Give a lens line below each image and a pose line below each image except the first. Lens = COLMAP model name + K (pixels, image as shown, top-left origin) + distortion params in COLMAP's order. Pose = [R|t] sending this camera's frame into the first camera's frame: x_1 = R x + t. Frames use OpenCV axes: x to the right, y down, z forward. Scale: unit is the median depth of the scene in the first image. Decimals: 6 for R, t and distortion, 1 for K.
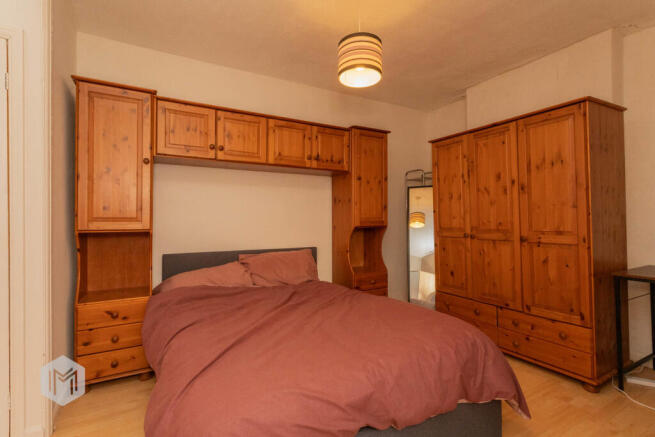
lens RADIAL K [[322.4, 0, 327.0], [0, 322.4, 216.0], [0, 0, 1]] dist [-0.004245, 0.000872]
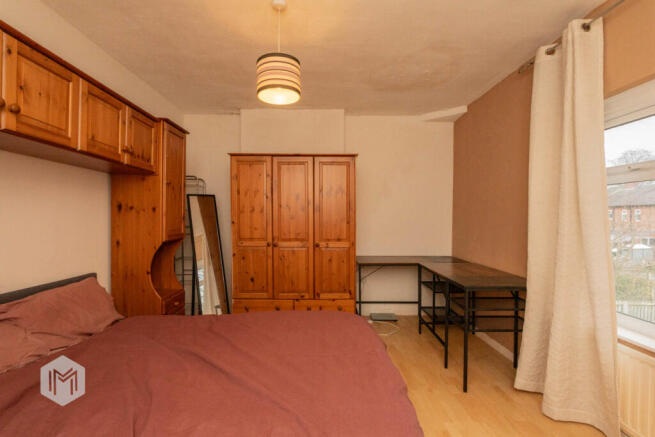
lens RADIAL K [[340.9, 0, 327.0], [0, 340.9, 218.7], [0, 0, 1]] dist [0.005492, 0.001049]
pose [[0.449168, 0.005059, 0.893433, -0.561657], [-0.019400, 0.999803, 0.004092, -0.040420], [-0.893237, -0.019171, 0.449178, 0.265747]]
